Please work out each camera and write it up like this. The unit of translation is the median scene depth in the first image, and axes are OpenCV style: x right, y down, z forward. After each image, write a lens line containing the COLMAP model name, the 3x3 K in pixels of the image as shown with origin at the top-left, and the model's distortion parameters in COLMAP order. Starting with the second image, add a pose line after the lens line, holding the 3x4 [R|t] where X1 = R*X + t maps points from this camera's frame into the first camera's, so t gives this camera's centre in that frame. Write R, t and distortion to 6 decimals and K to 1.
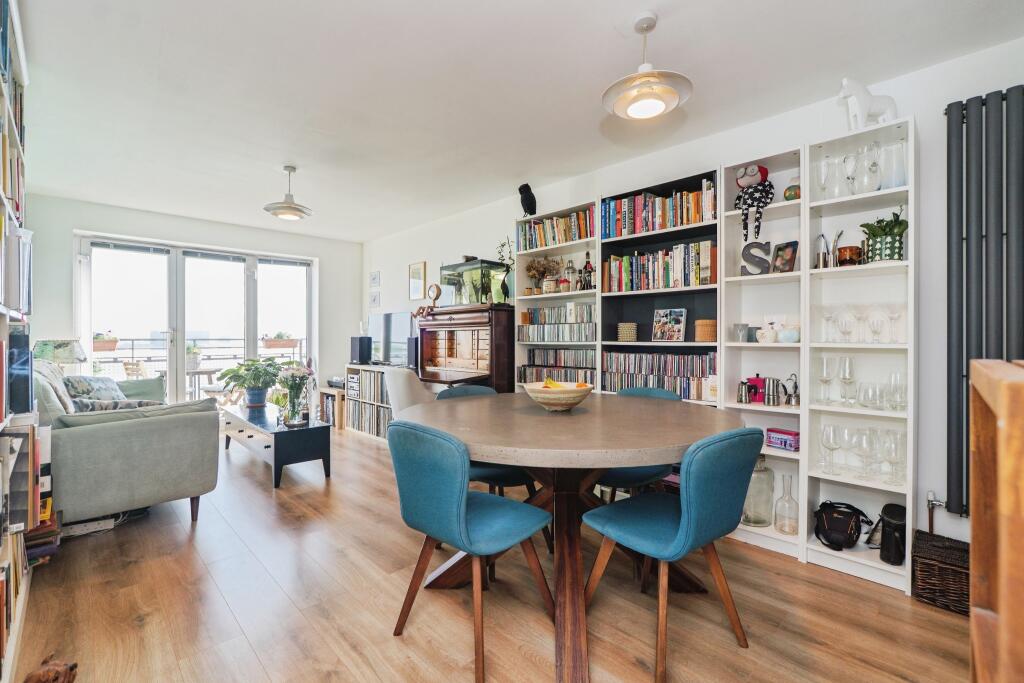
lens RADIAL K [[460.3, 0, 512.0], [0, 460.3, 341.5], [0, 0, 1]] dist [-0.001618, -0.000071]
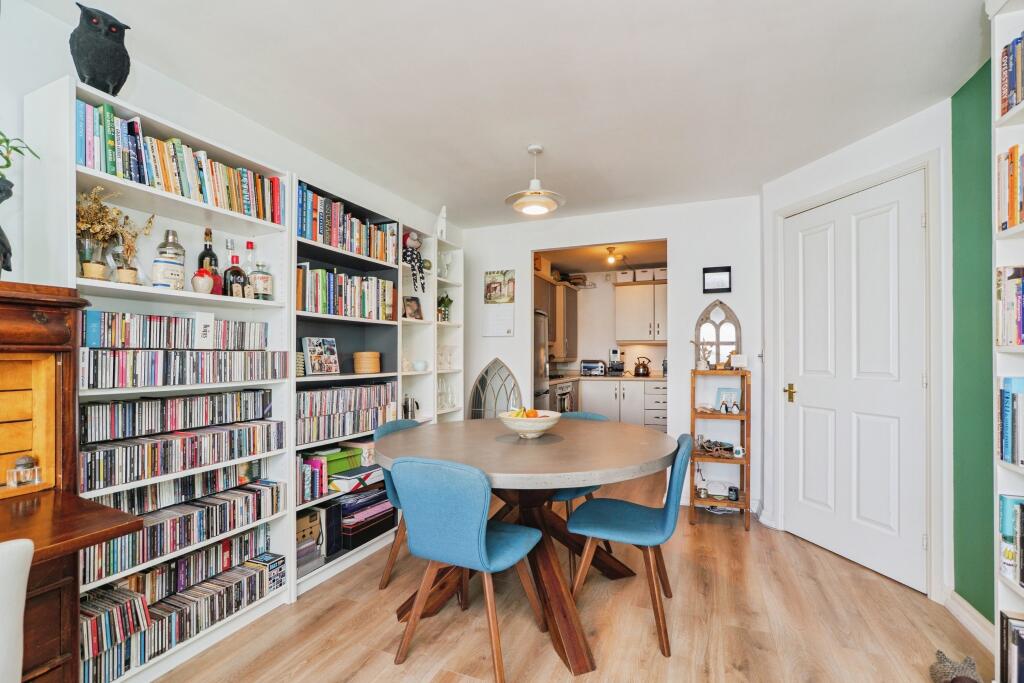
lens RADIAL K [[497.7, 0, 512.0], [0, 497.7, 354.5], [0, 0, 1]] dist [-0.000287, 0.000015]
pose [[-0.414850, 0.001149, 0.909889, -0.699858], [0.006407, 0.999978, 0.001658, -0.038040], [-0.909867, 0.006517, -0.414848, 1.097105]]
